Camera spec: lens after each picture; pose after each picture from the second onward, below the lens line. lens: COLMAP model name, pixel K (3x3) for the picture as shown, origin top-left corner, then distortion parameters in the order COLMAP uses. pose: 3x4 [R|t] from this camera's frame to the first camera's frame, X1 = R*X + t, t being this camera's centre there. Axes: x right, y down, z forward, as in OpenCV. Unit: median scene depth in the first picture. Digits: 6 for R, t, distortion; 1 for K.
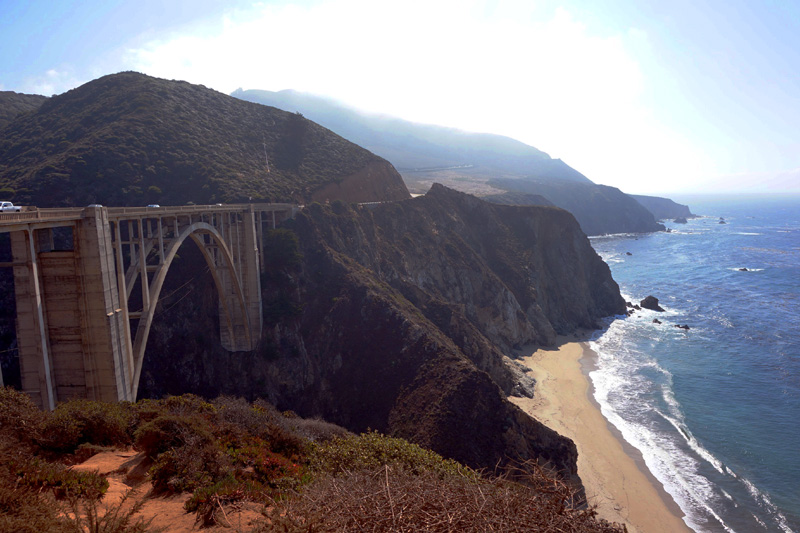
lens RADIAL K [[523.7, 0, 399.4], [0, 523.7, 267.3], [0, 0, 1]] dist [-0.007449, 0.001627]
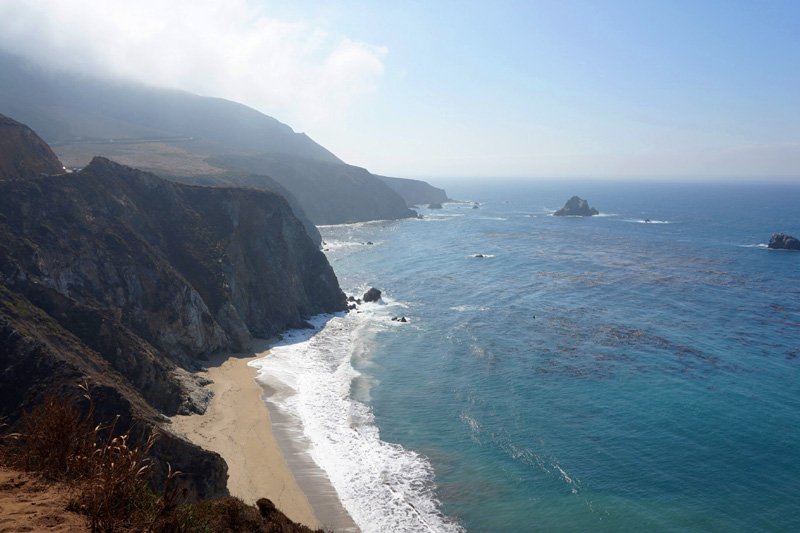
lens RADIAL K [[656.4, 0, 400.8], [0, 656.4, 265.4], [0, 0, 1]] dist [0.006669, 0.000782]
pose [[0.930801, -0.040084, 0.363322, 0.140717], [0.042108, 0.999110, 0.002352, 0.018497], [-0.363093, 0.013110, 0.931661, -0.076416]]
